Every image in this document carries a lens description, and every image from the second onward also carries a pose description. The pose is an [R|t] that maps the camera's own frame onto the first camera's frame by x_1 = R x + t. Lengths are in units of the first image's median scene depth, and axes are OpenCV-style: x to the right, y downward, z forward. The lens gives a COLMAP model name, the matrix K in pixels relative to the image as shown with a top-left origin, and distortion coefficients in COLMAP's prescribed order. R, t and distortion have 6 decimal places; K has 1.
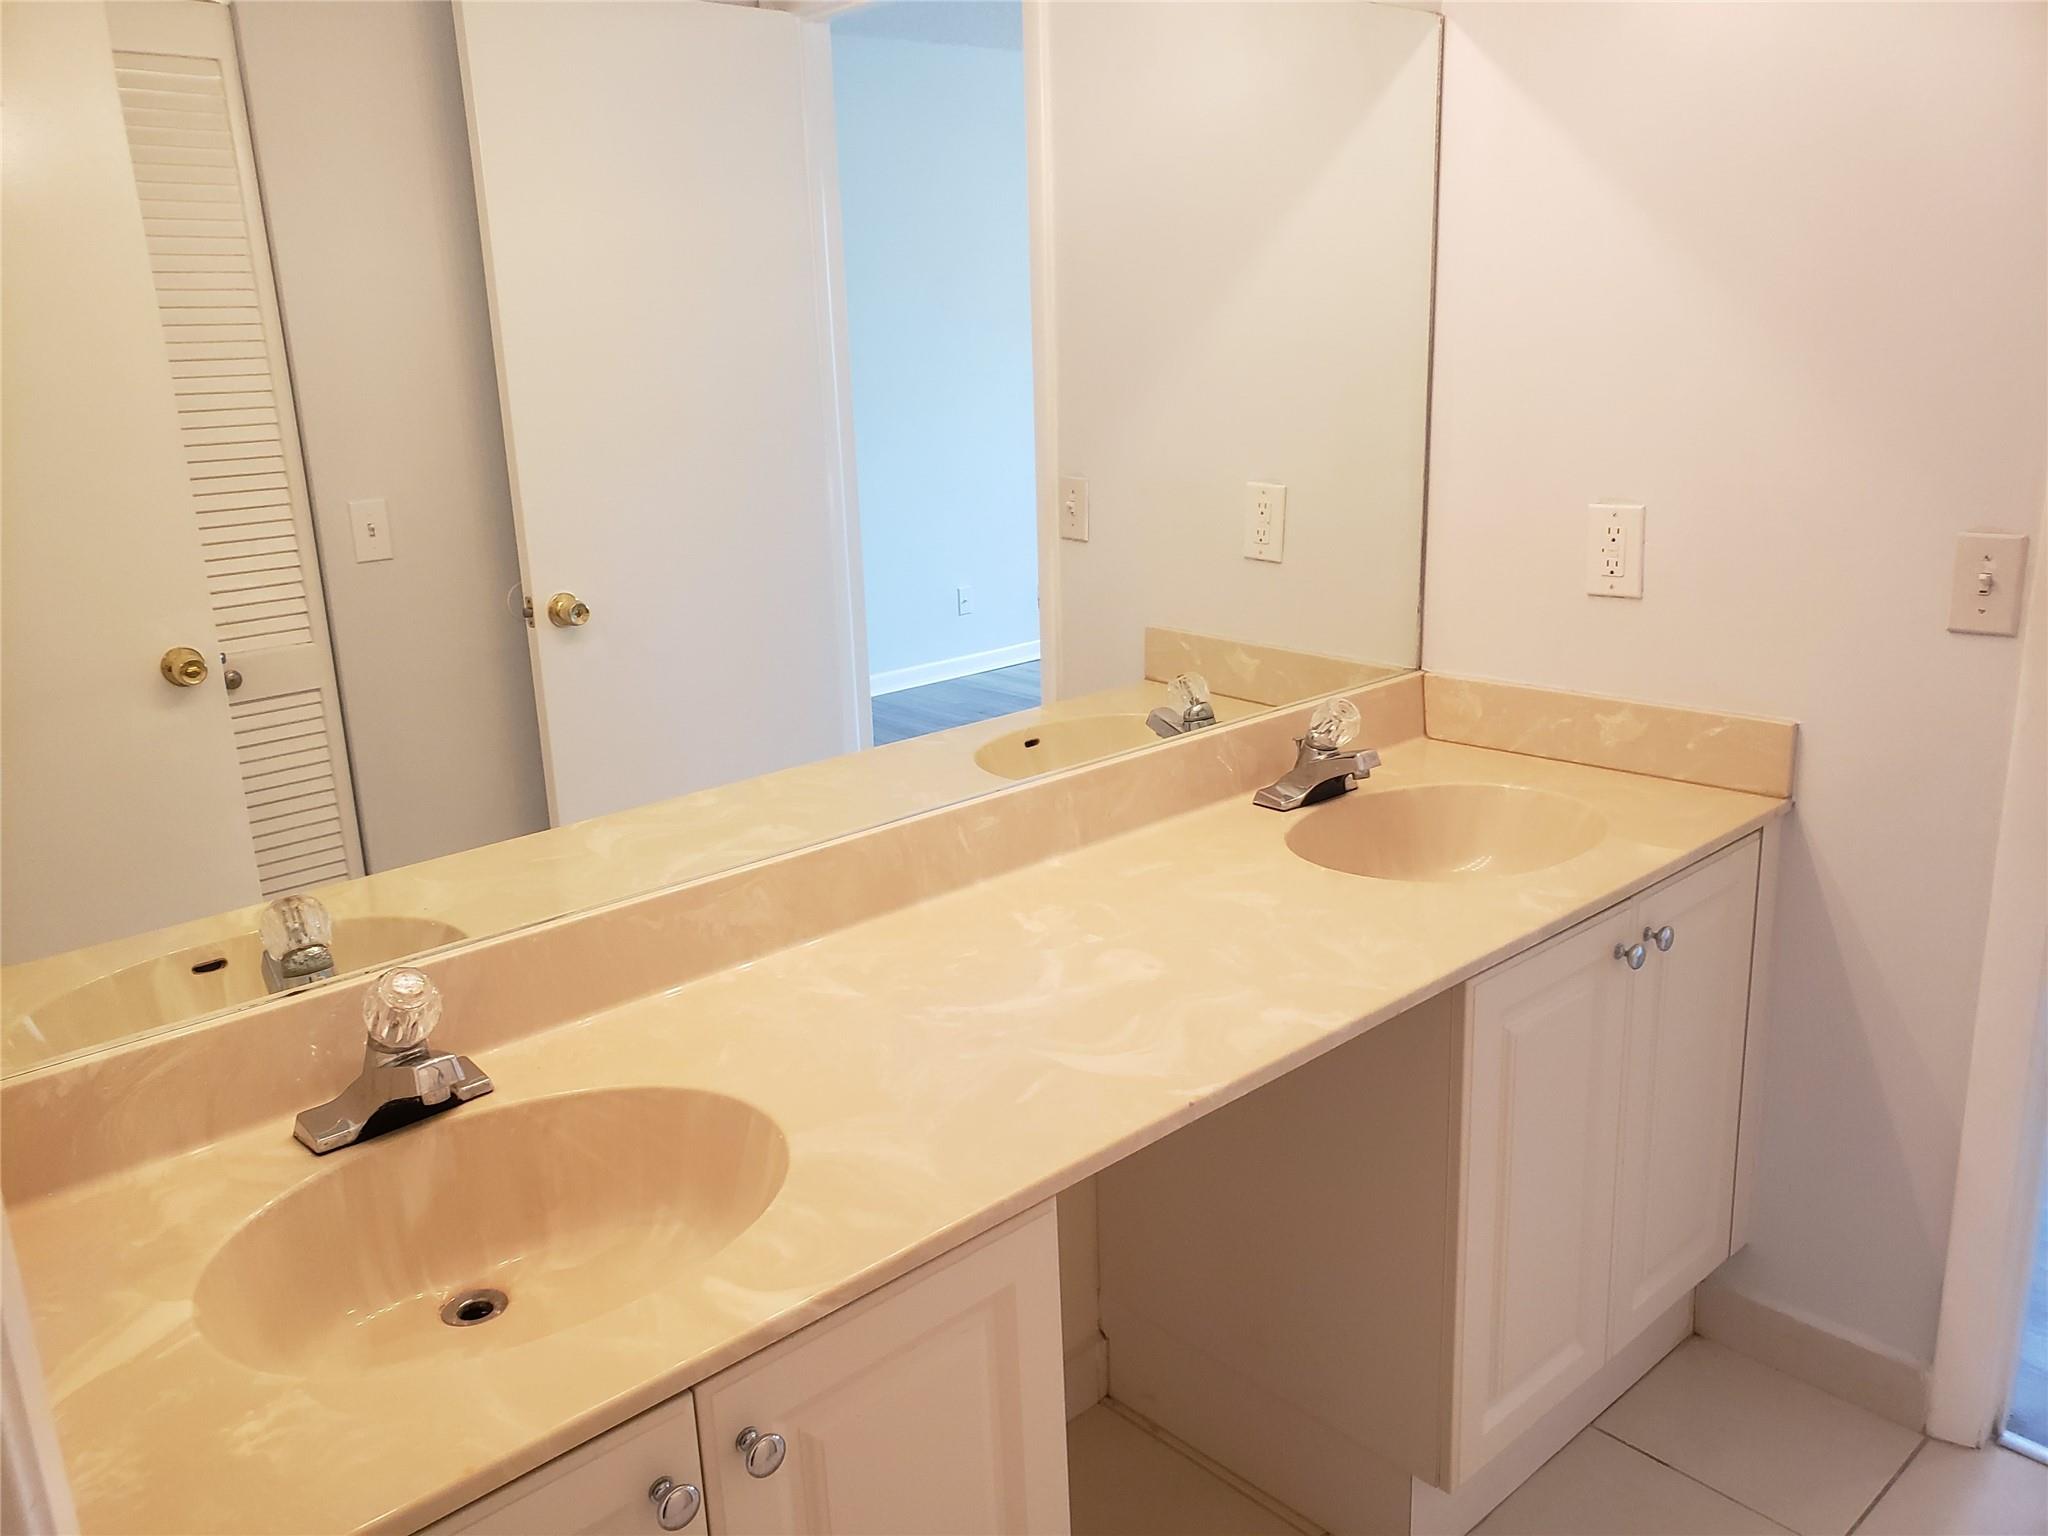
lens RADIAL K [[1595.5, 0, 1024.0], [0, 1595.5, 768.0], [0, 0, 1]] dist [0.040791, 0.001400]
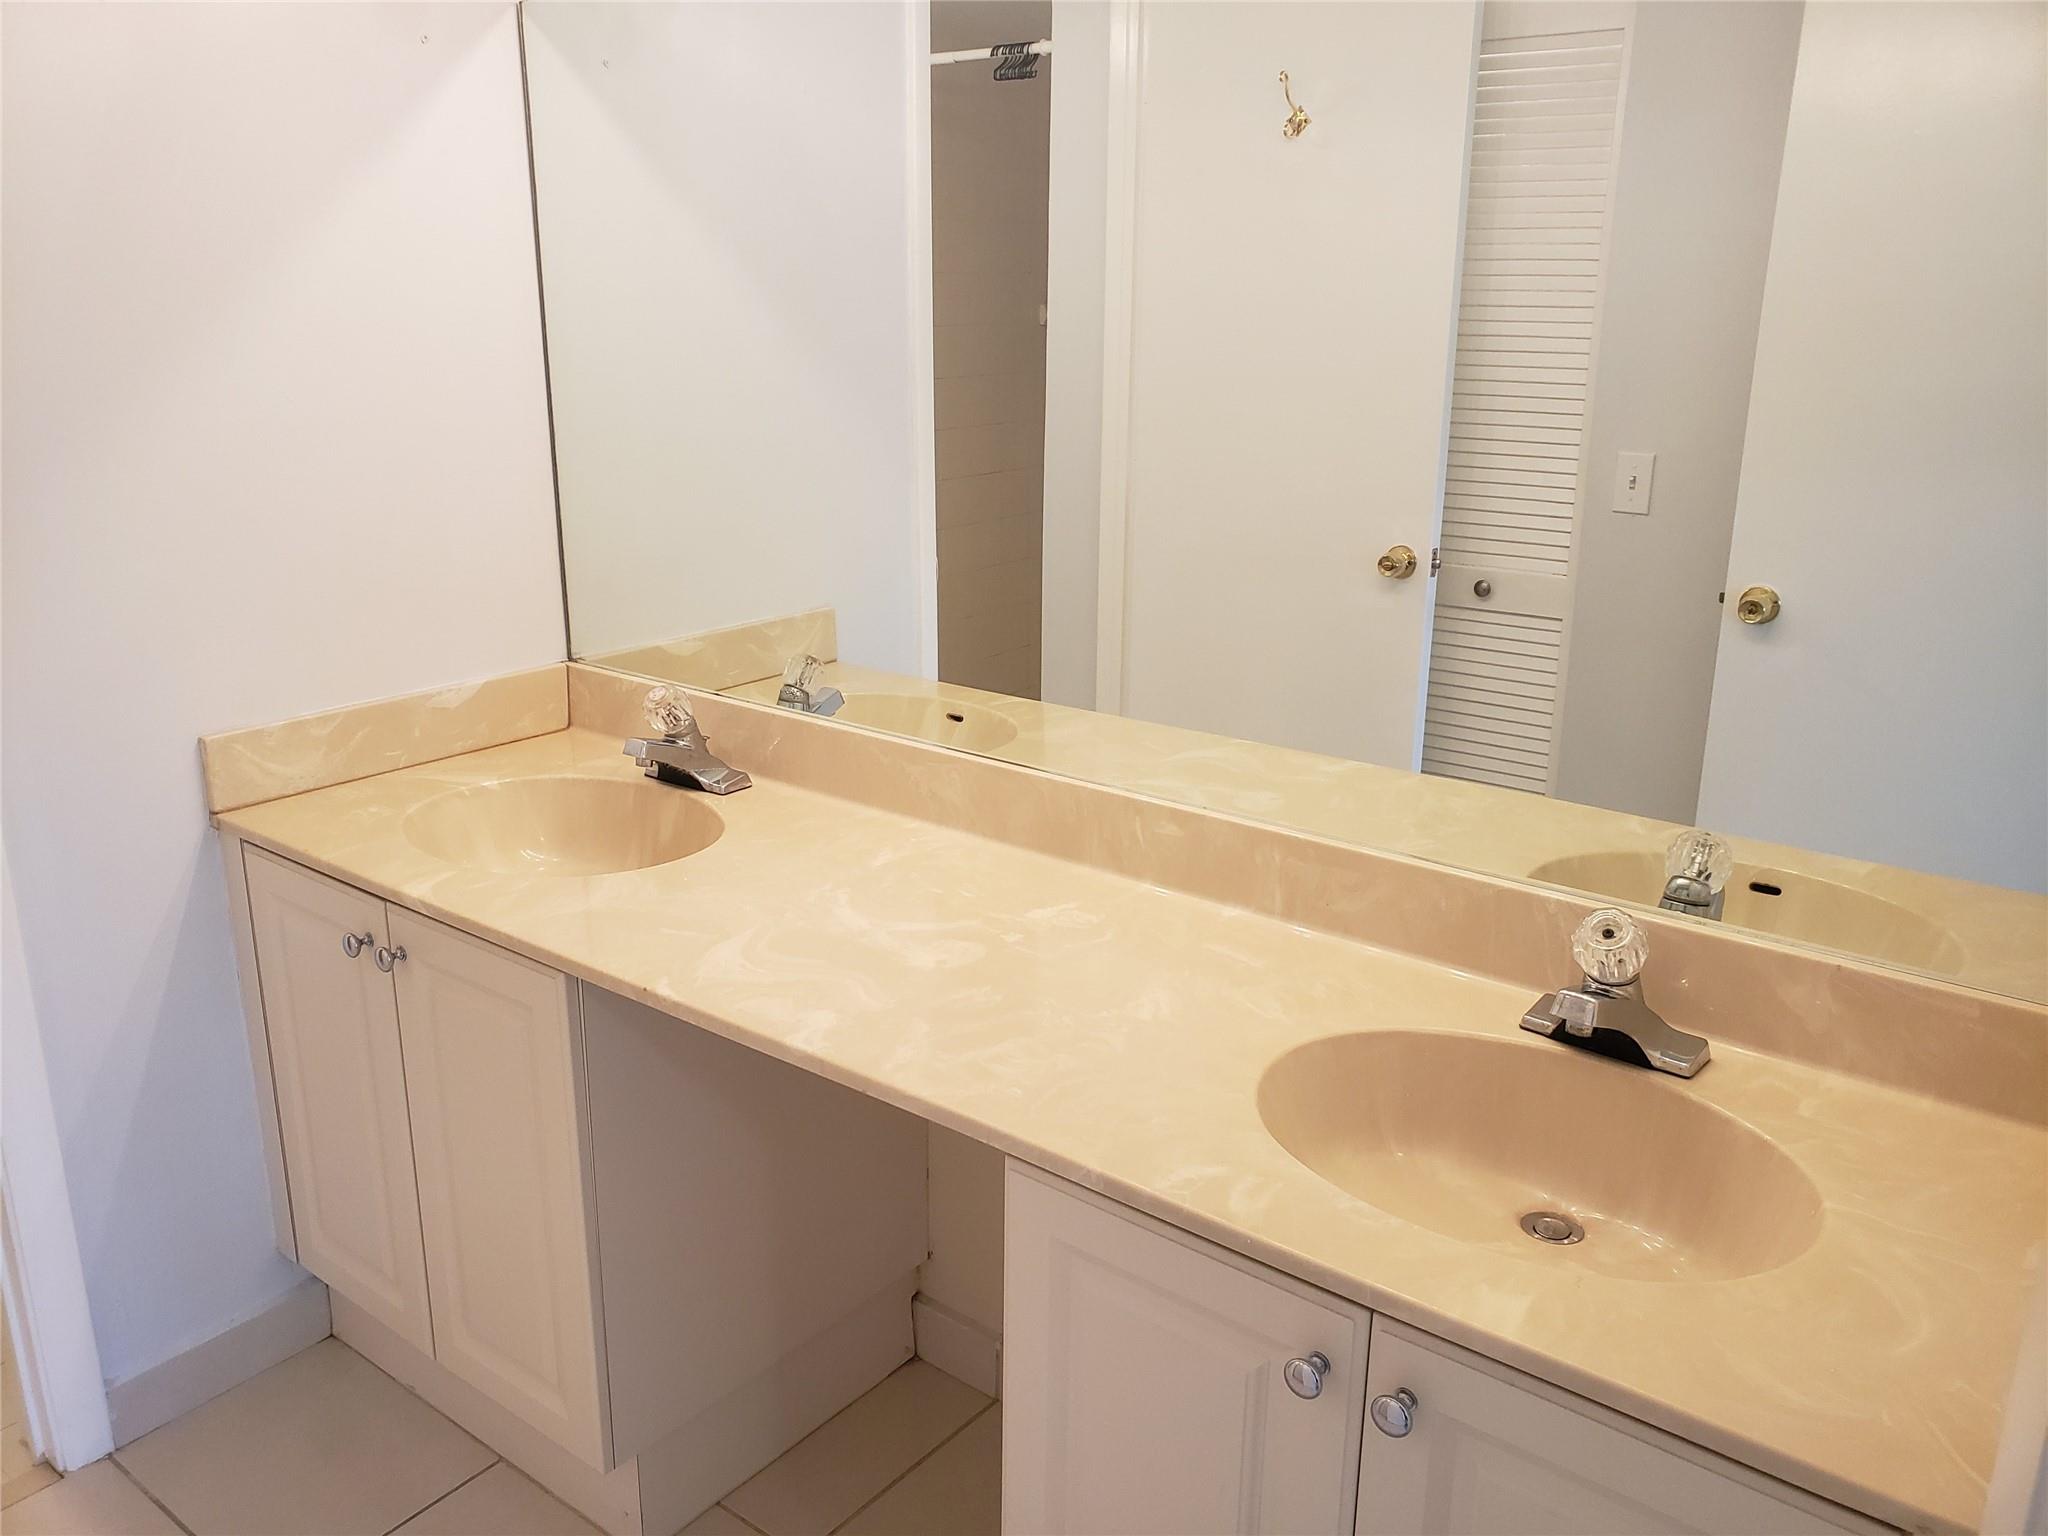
lens RADIAL K [[1595.5, 0, 1024.0], [0, 1595.5, 768.0], [0, 0, 1]] dist [0.040791, 0.001400]
pose [[0.178031, 0.327255, -0.928014, 0.920493], [-0.281739, 0.920550, 0.270574, -0.257847], [0.942830, 0.213287, 0.256087, 0.720755]]
